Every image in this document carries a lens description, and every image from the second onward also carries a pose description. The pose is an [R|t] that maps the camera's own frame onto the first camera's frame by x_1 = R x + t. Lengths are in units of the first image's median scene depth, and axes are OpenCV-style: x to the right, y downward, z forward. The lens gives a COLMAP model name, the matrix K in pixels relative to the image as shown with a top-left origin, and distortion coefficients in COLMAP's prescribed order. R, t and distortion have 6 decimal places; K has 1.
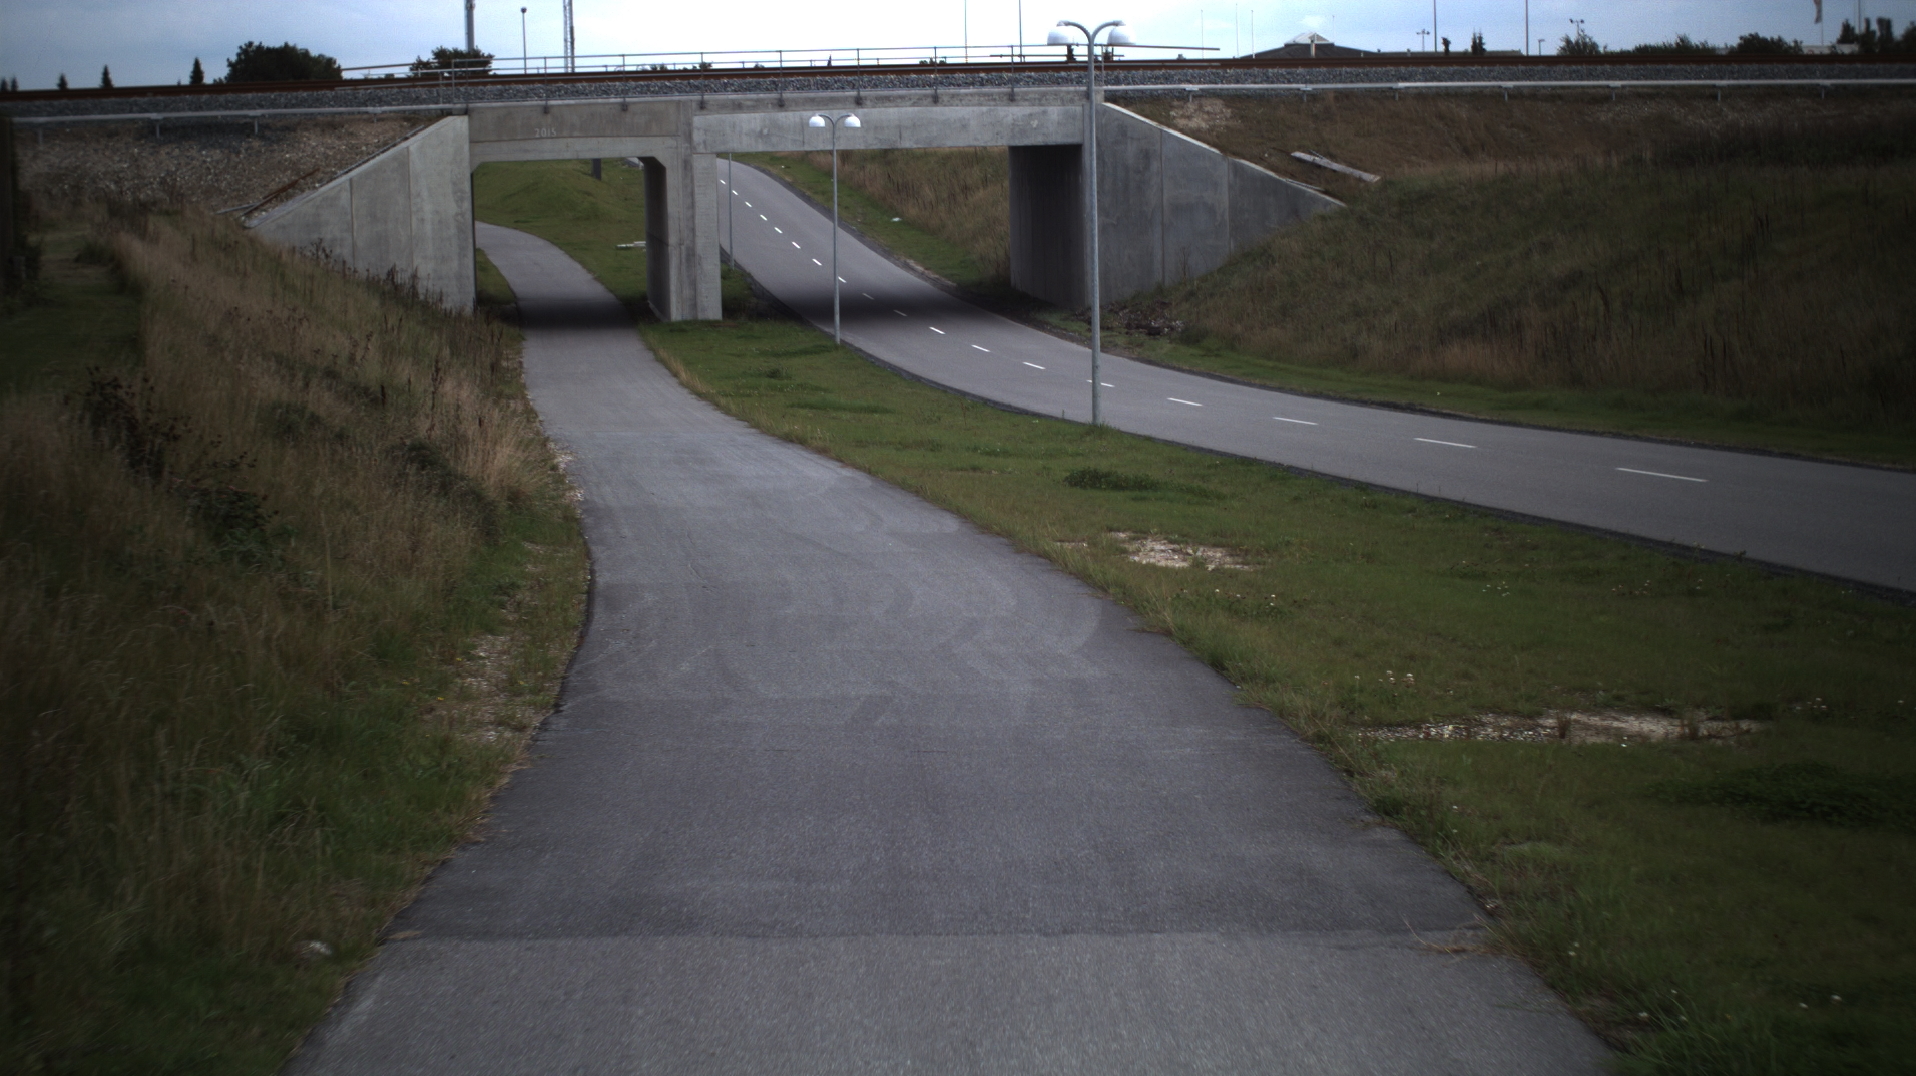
lens RADIAL K [[4045.3, 0, 958.0], [0, 4045.3, 538.0], [0, 0, 1]] dist [-0.299730, 0.356302]
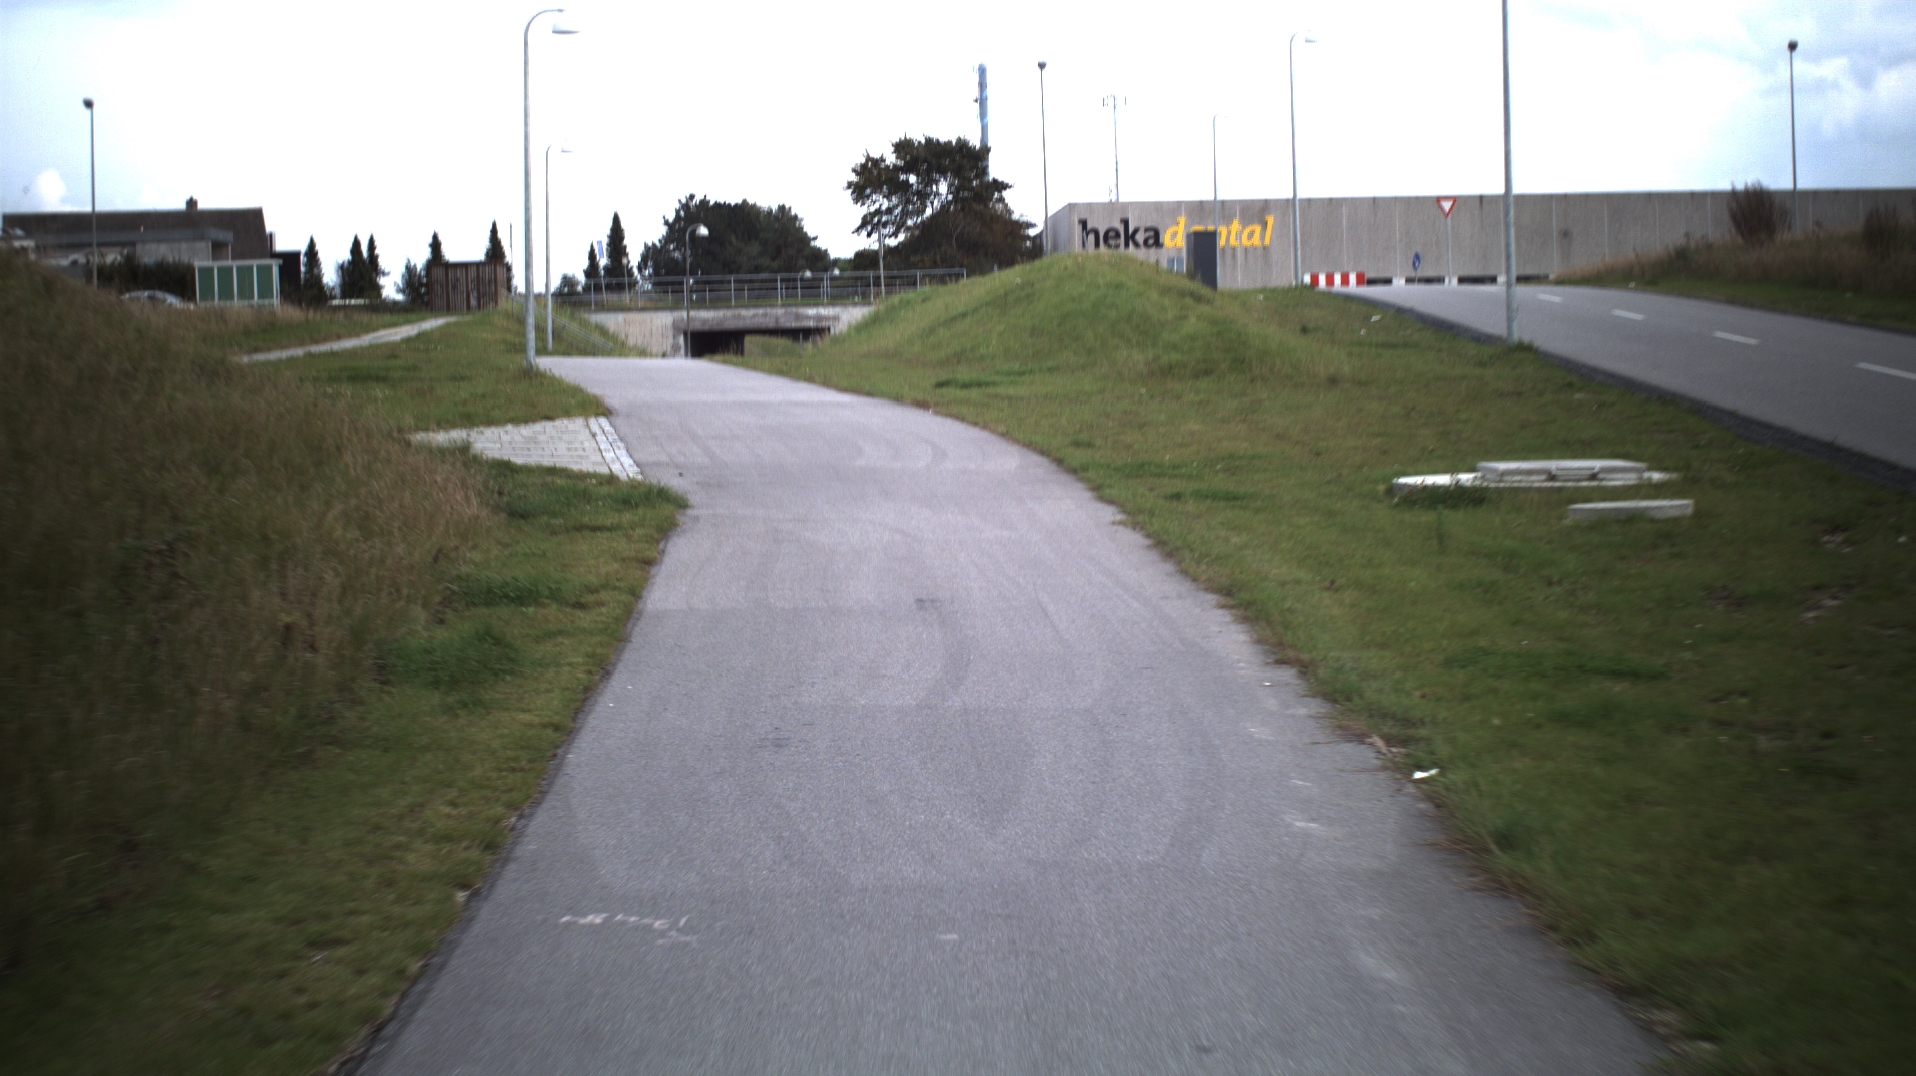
lens RADIAL K [[4045.3, 0, 958.0], [0, 4045.3, 538.0], [0, 0, 1]] dist [-0.299730, 0.356302]
pose [[0.991006, 0.007232, -0.133621, -0.114692], [-0.014537, 0.998447, -0.053775, -0.085528], [0.133024, 0.055234, 0.989573, 1.166618]]
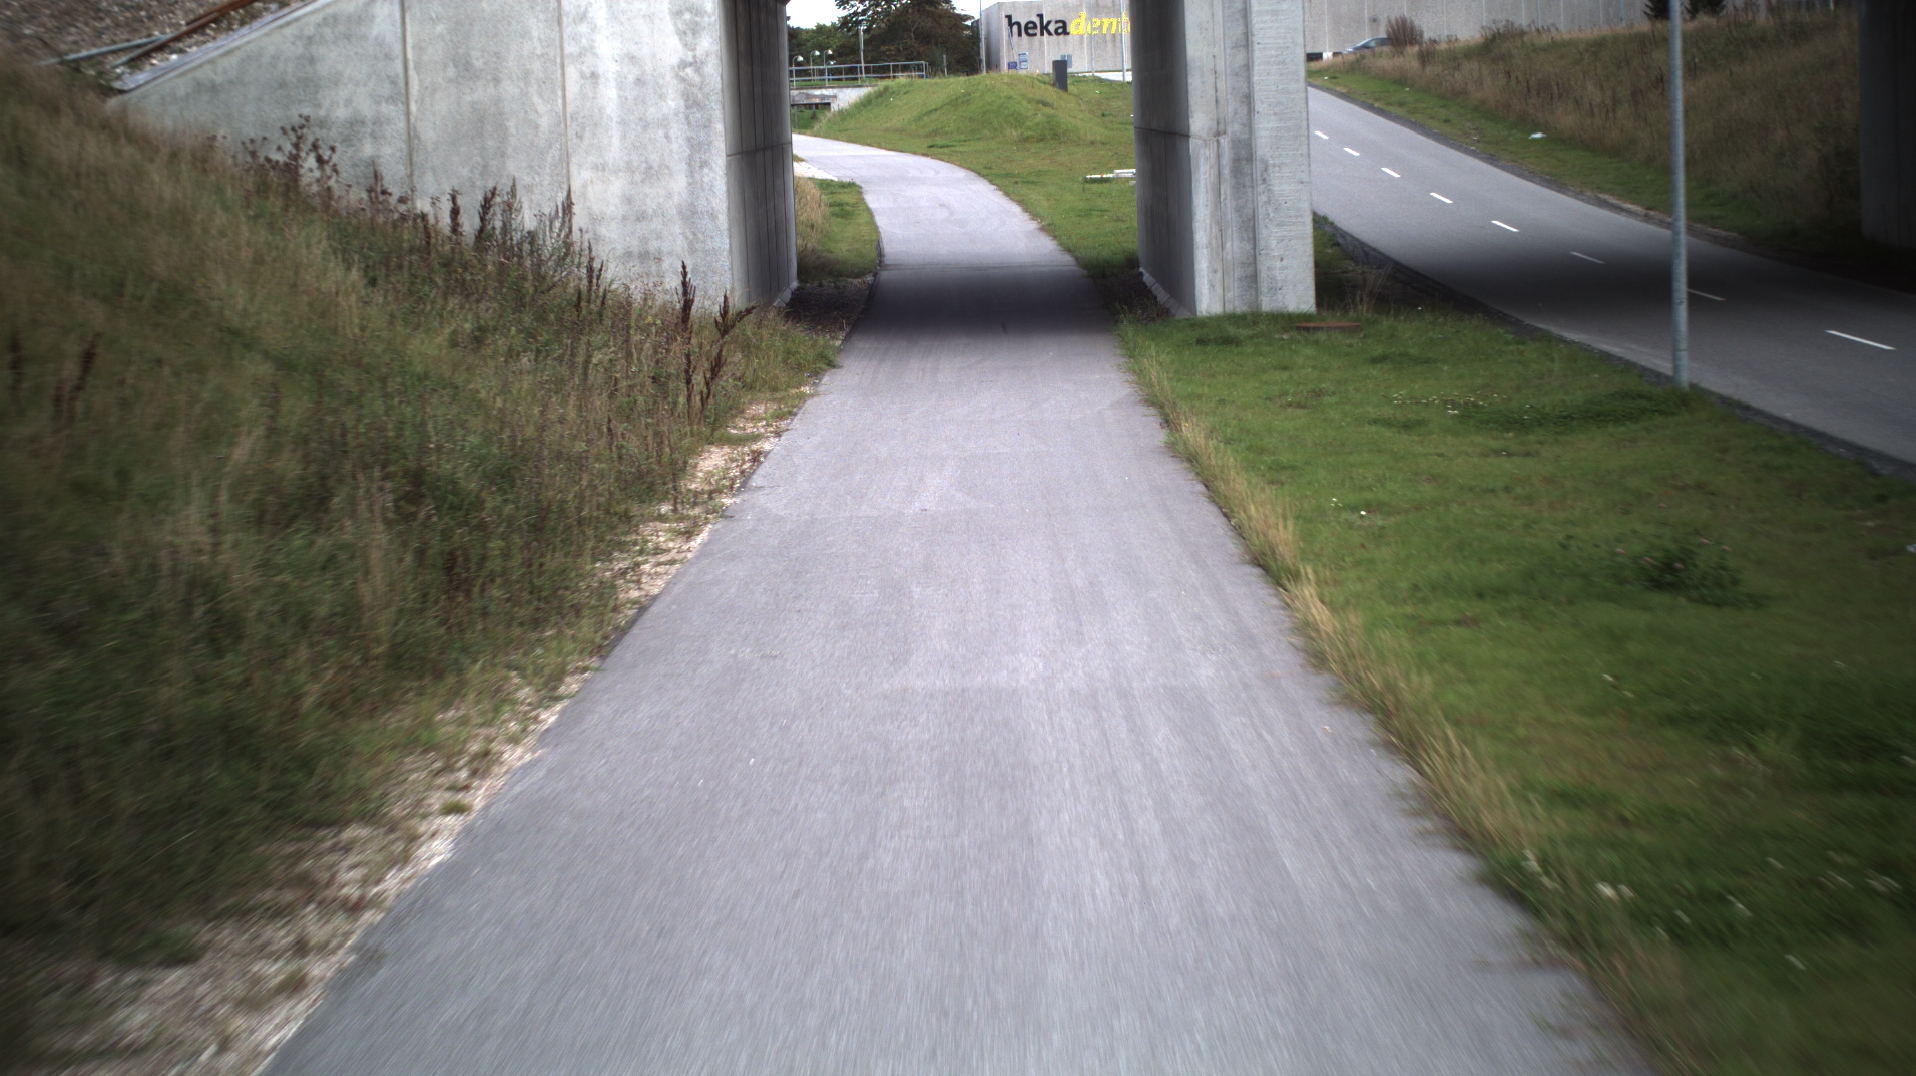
lens RADIAL K [[4045.3, 0, 958.0], [0, 4045.3, 538.0], [0, 0, 1]] dist [-0.299730, 0.356302]
pose [[0.992726, -0.001650, -0.120384, -0.045713], [0.002575, 0.999968, 0.007527, -0.034255], [0.120367, -0.007782, 0.992699, 0.586432]]
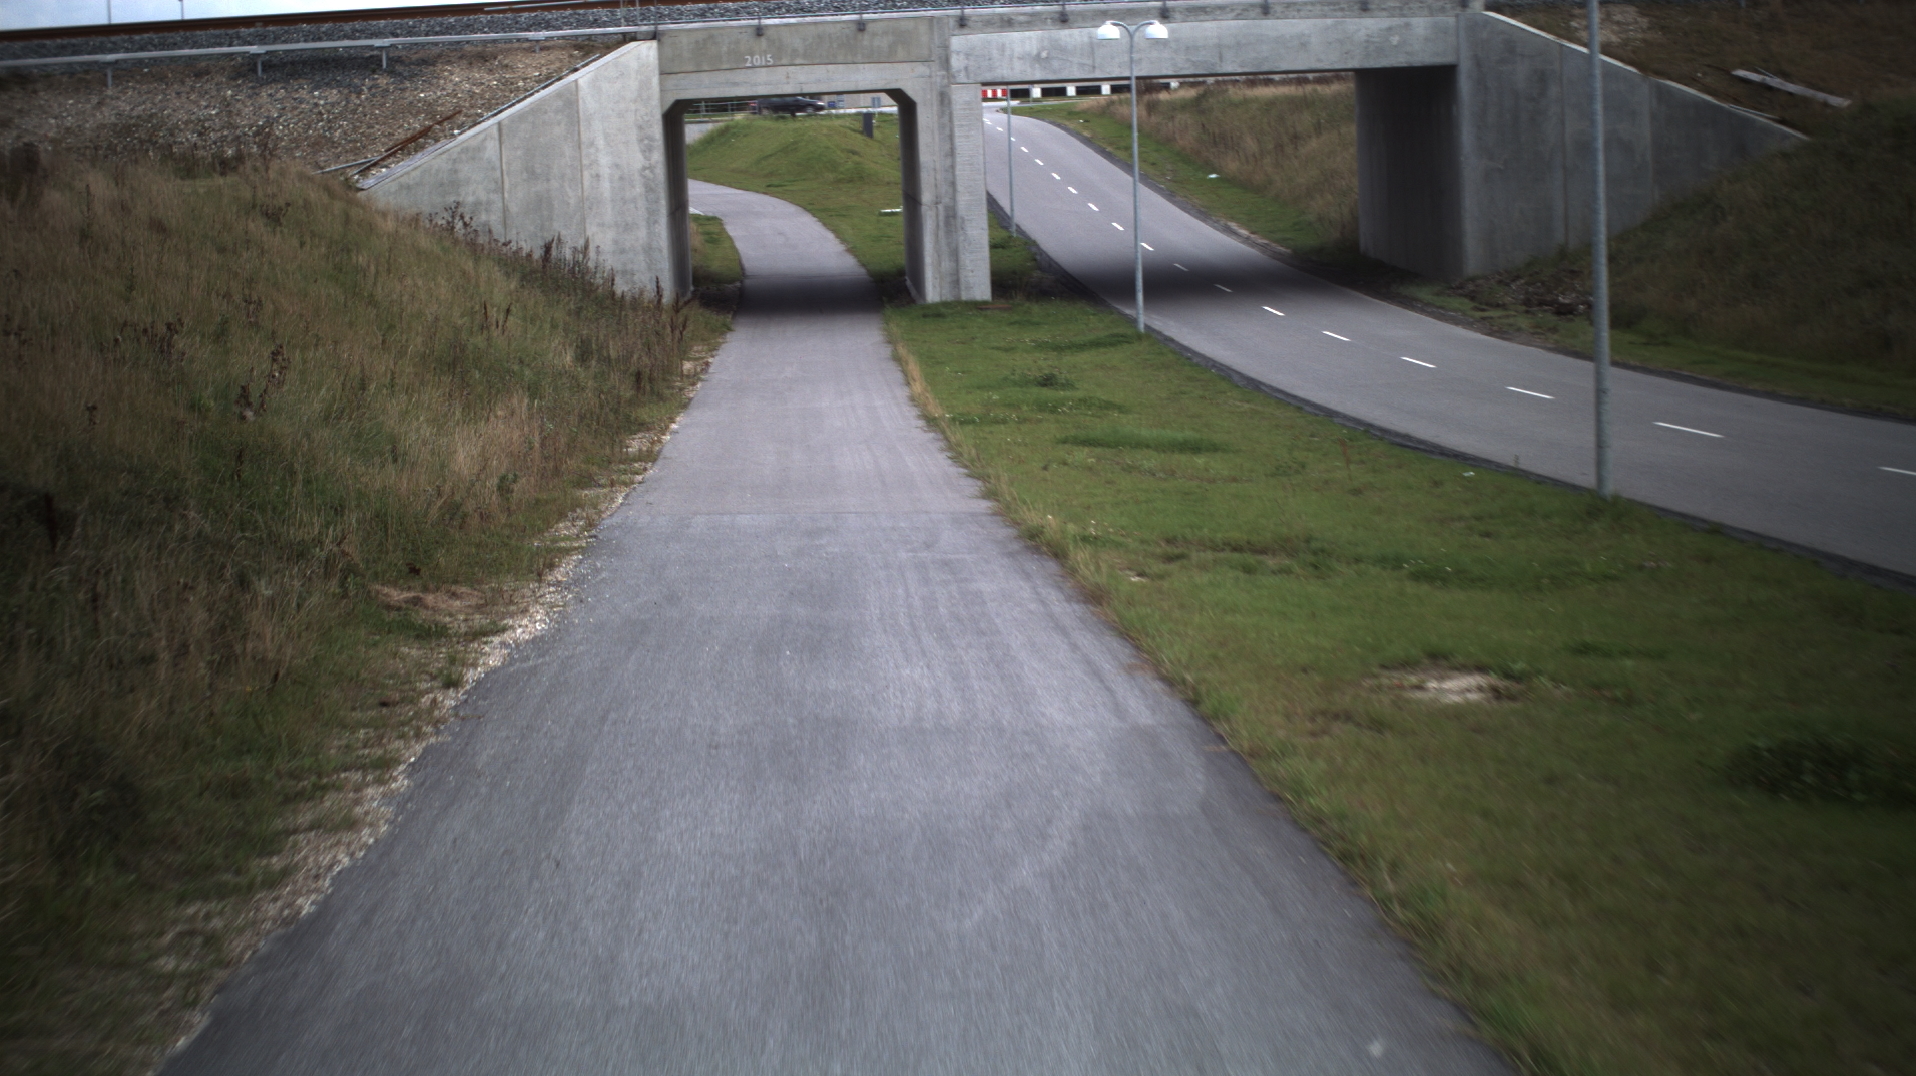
lens RADIAL K [[4045.3, 0, 958.0], [0, 4045.3, 538.0], [0, 0, 1]] dist [-0.299730, 0.356302]
pose [[0.996892, -0.011384, -0.077947, -0.005515], [0.011924, 0.999908, 0.006460, -0.014055], [0.077867, -0.007369, 0.996937, 0.235882]]
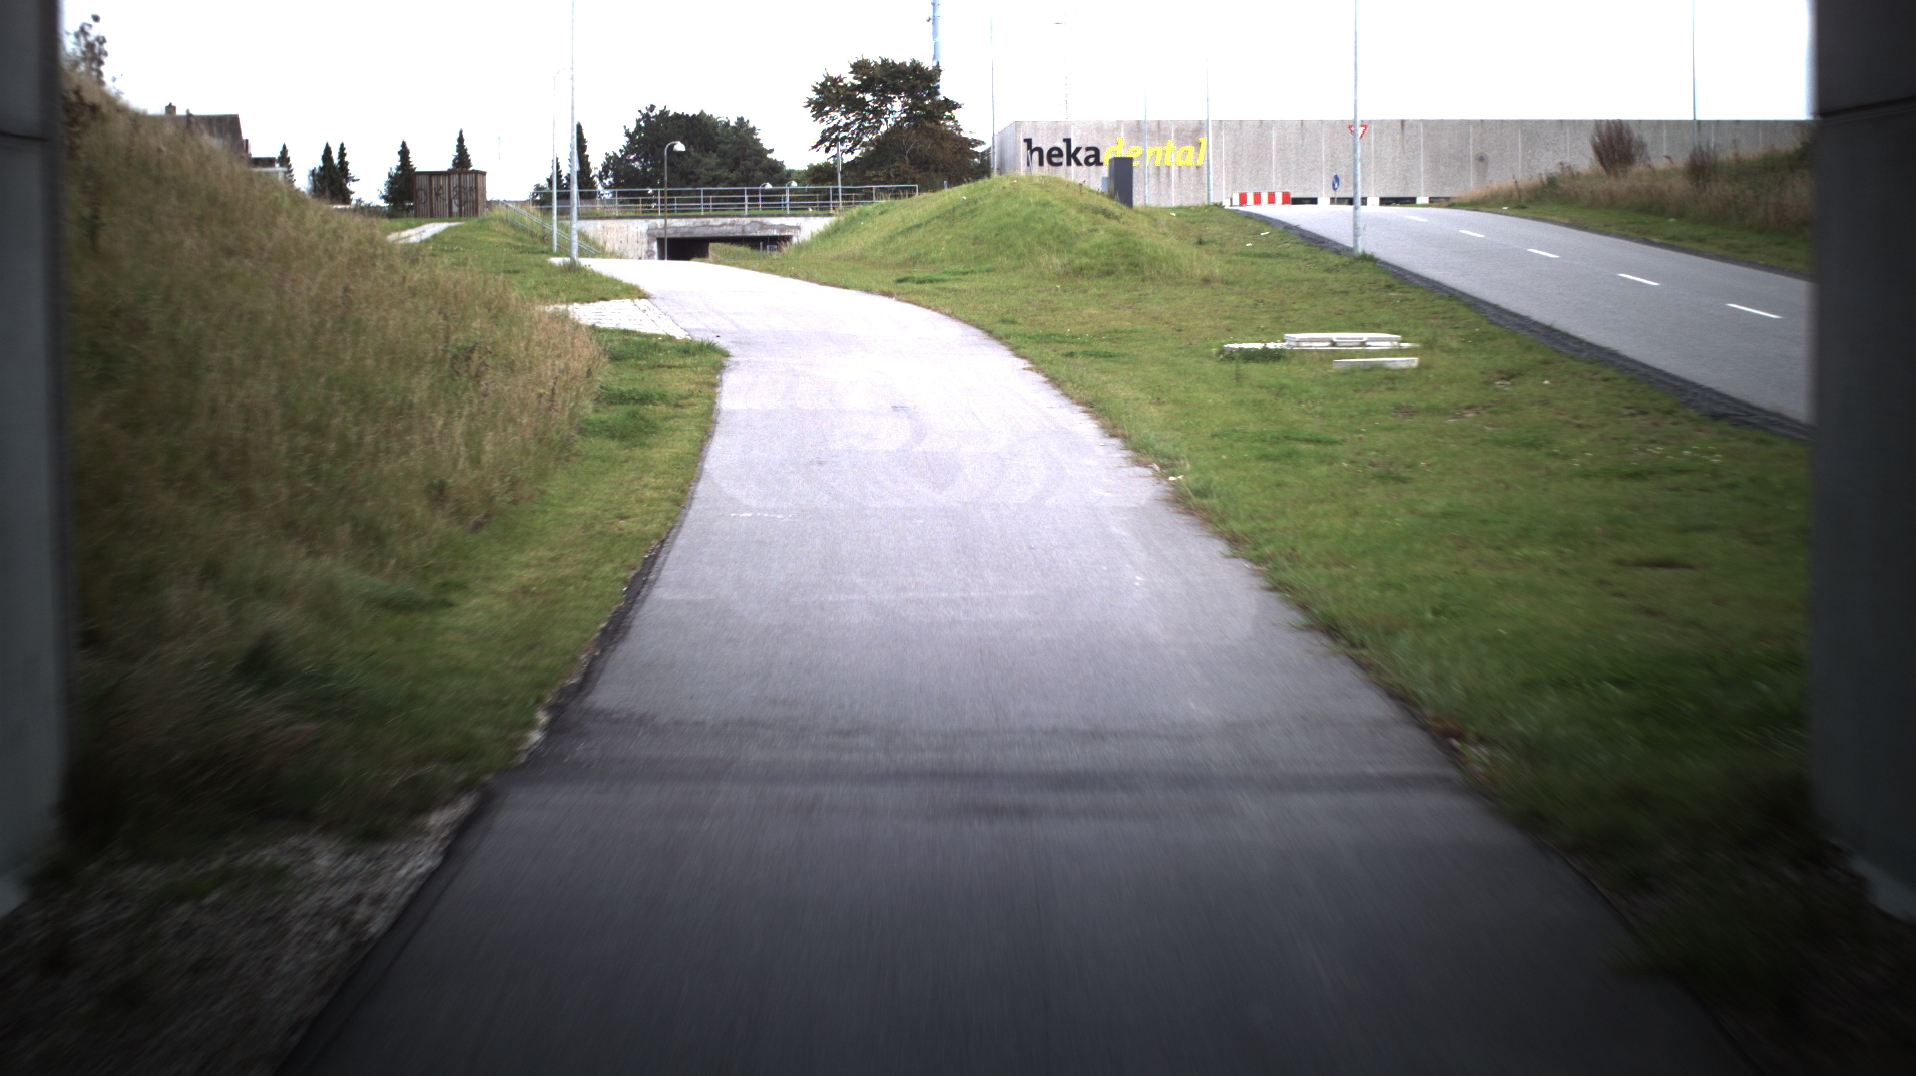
lens RADIAL K [[4045.3, 0, 958.0], [0, 4045.3, 538.0], [0, 0, 1]] dist [-0.299730, 0.356302]
pose [[0.992510, 0.023177, -0.119944, -0.100127], [-0.027242, 0.999105, -0.032370, -0.072627], [0.119086, 0.035395, 0.992253, 1.051301]]
